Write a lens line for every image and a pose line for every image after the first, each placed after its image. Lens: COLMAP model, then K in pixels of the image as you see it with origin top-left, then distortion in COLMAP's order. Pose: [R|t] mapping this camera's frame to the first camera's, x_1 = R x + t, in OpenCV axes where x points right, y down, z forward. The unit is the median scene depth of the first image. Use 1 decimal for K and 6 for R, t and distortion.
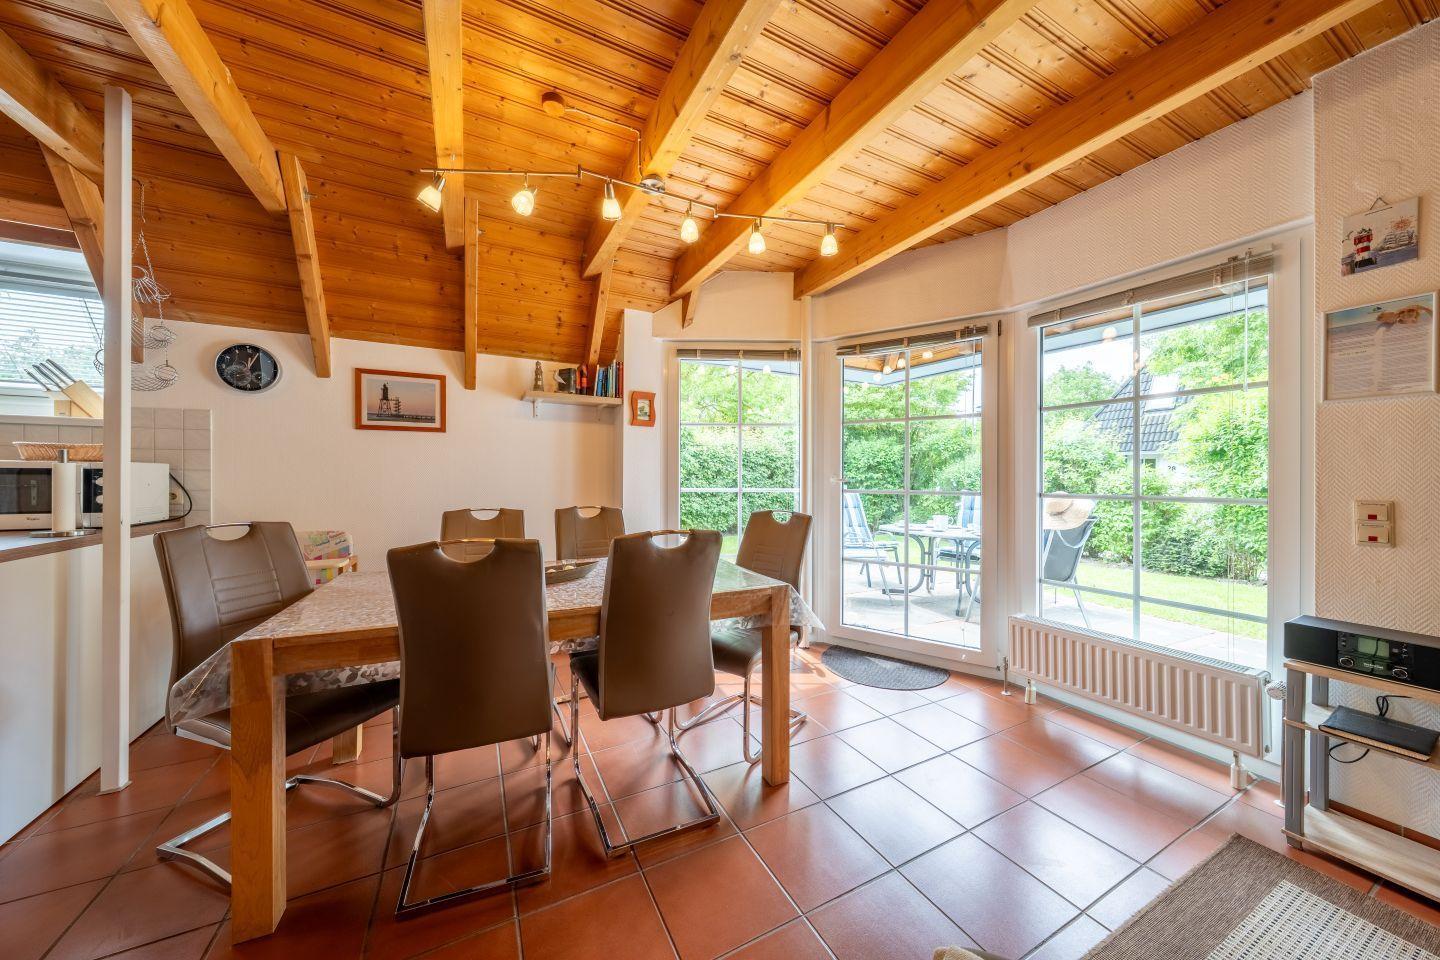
lens RADIAL K [[484.0, 0, 720.0], [0, 484.0, 477.9], [0, 0, 1]] dist [-0.000723, 0.000013]
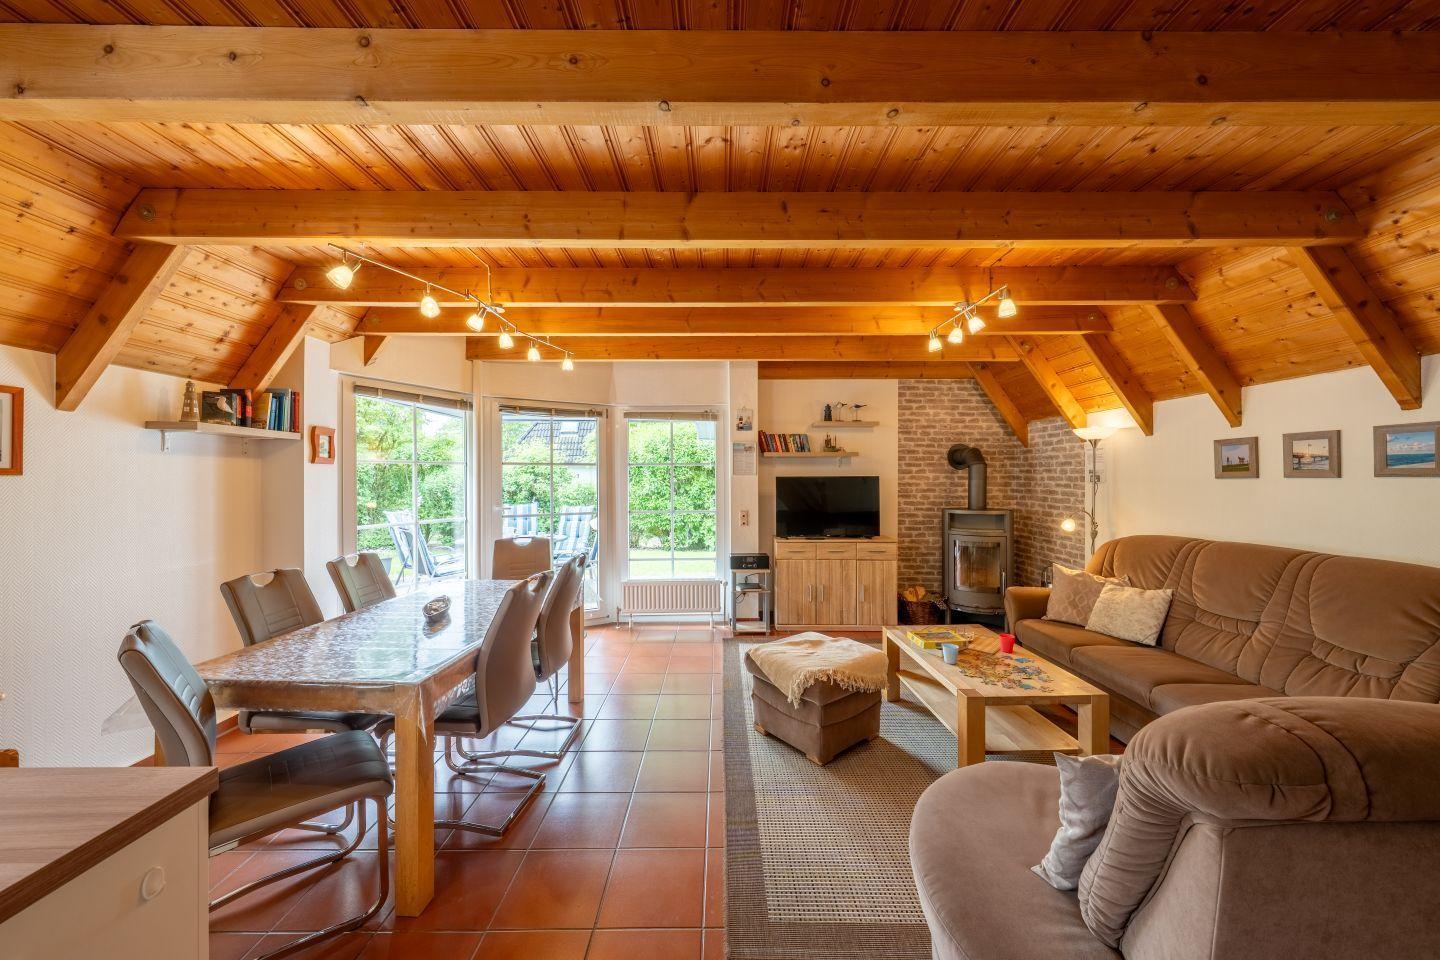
lens RADIAL K [[496.3, 0, 721.6], [0, 496.3, 476.8], [0, 0, 1]] dist [-0.000389, 0.000050]
pose [[0.459653, -0.005304, 0.888083, -0.774983], [0.007265, 0.999971, 0.002212, -0.091780], [-0.888069, 0.005435, 0.459678, -0.146122]]
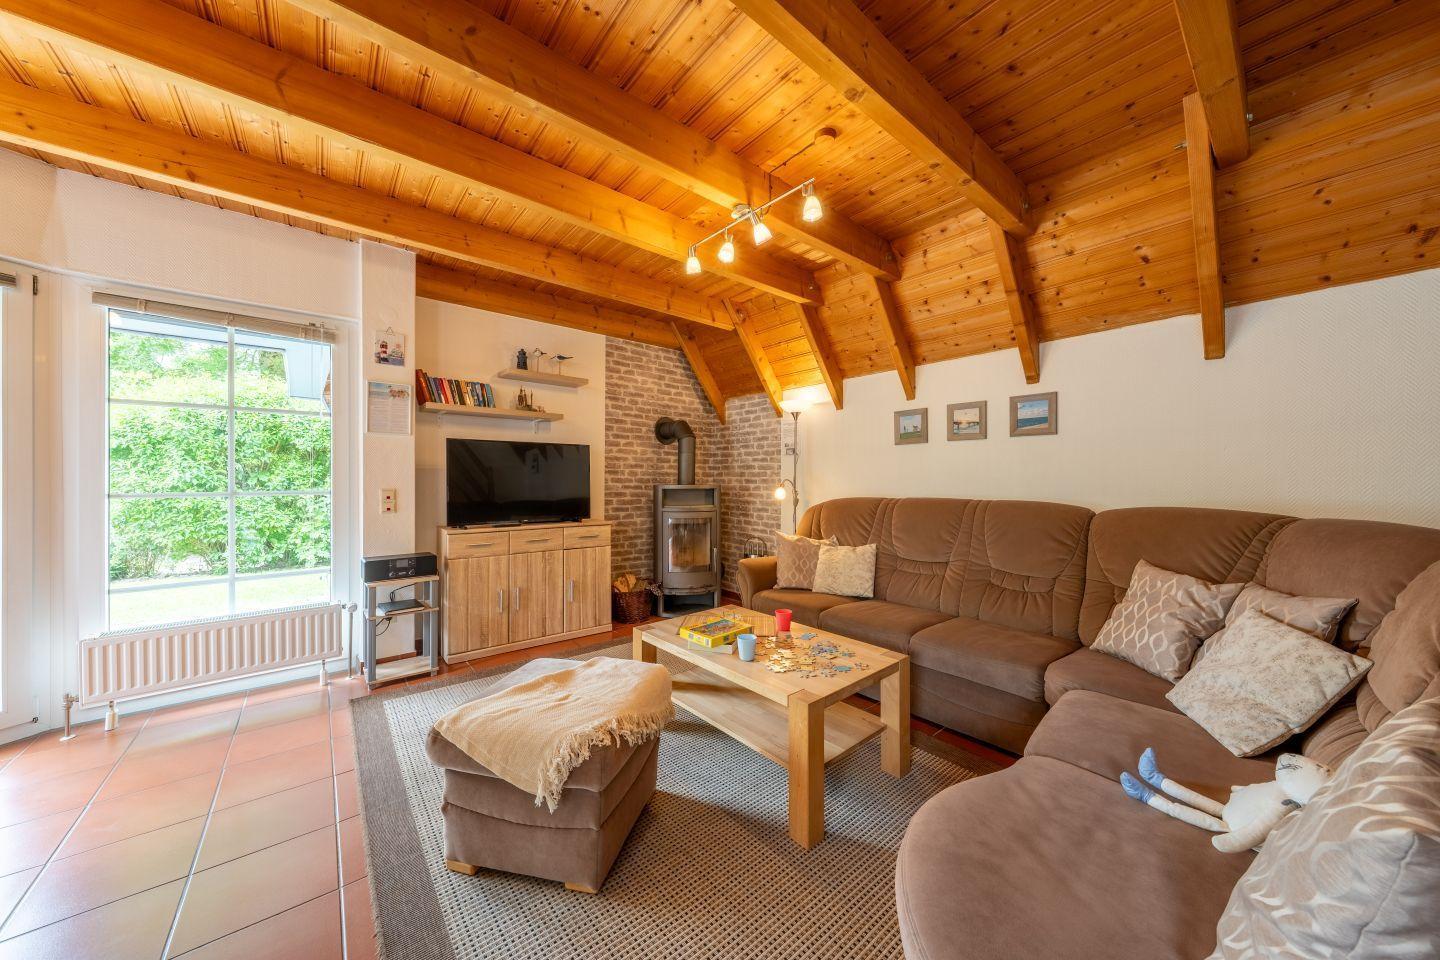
lens RADIAL K [[484.0, 0, 720.0], [0, 484.0, 477.9], [0, 0, 1]] dist [-0.000723, 0.000013]
pose [[-0.211602, -0.003769, 0.977349, -0.424406], [0.000089, 0.999992, 0.003876, -0.000832], [-0.977356, 0.000907, -0.211601, 0.081568]]
